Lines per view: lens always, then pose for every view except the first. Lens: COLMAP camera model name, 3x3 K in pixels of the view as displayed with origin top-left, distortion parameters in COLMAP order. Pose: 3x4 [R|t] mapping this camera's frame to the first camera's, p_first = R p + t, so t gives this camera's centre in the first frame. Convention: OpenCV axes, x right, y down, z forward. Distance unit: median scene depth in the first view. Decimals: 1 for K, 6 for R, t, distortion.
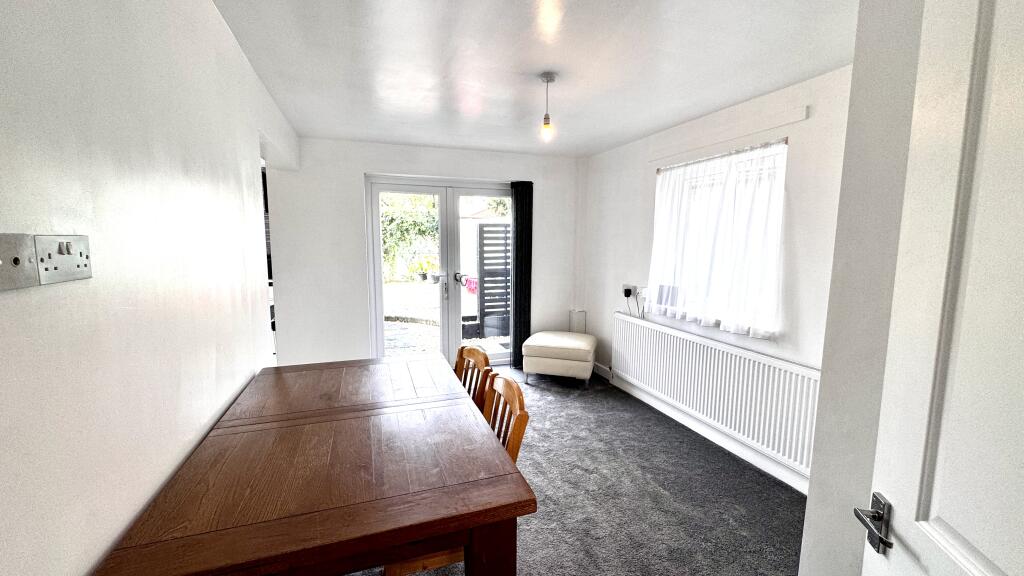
lens RADIAL K [[410.9, 0, 509.1], [0, 410.9, 286.2], [0, 0, 1]] dist [-0.002465, 0.000680]
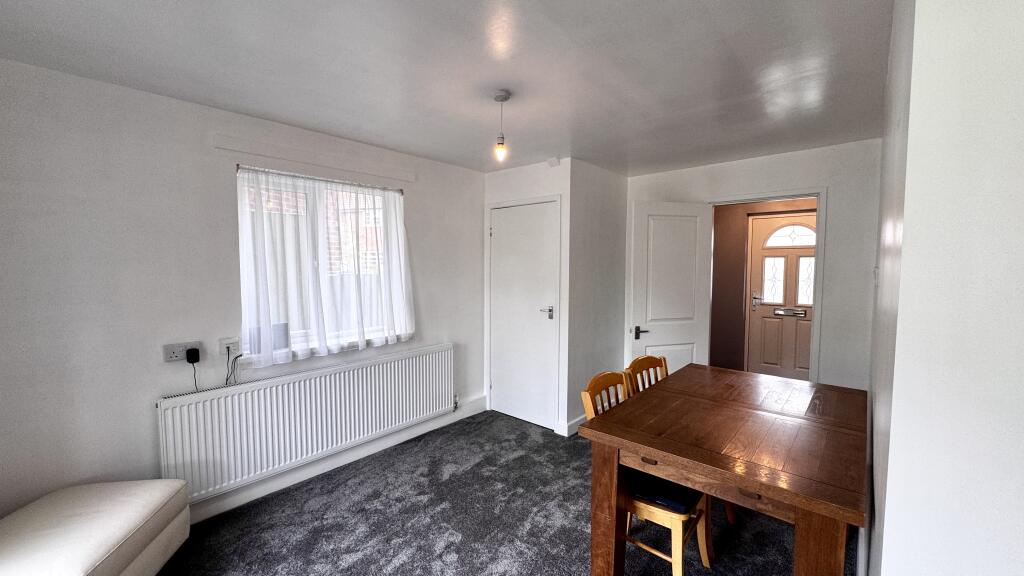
lens RADIAL K [[410.9, 0, 512.2], [0, 410.9, 291.3], [0, 0, 1]] dist [-0.002465, 0.000680]
pose [[-0.494619, -0.063331, 0.866799, -0.534480], [0.094496, 0.987510, 0.126072, -0.127260], [-0.863957, 0.144267, -0.482457, 1.055124]]
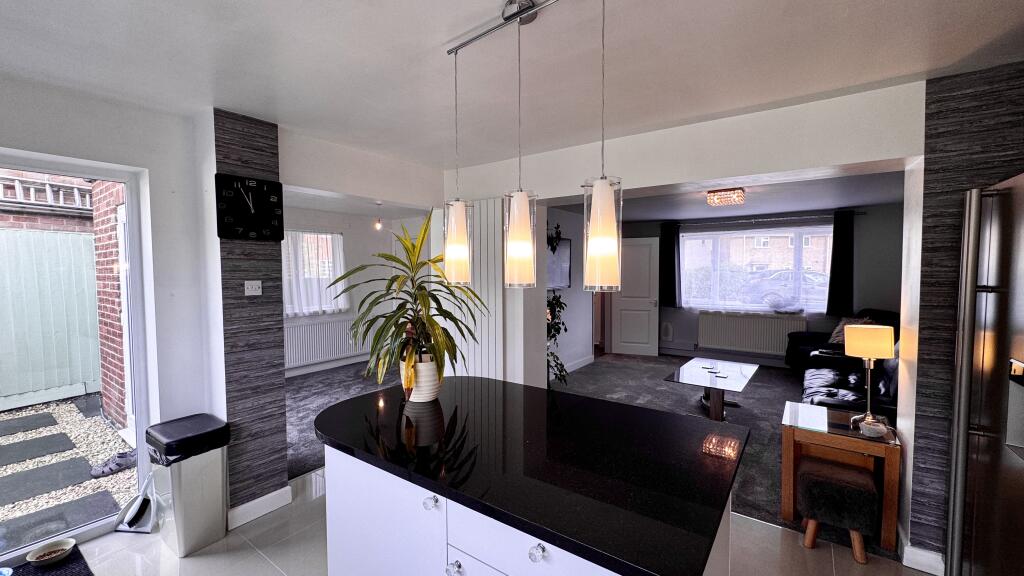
lens RADIAL K [[410.9, 0, 512.5], [0, 410.9, 296.6], [0, 0, 1]] dist [-0.002465, 0.000680]
pose [[-0.566675, -0.049374, 0.822460, -1.563884], [0.093396, 0.987920, 0.123657, -0.141400], [-0.818631, 0.146888, -0.555219, 1.224608]]
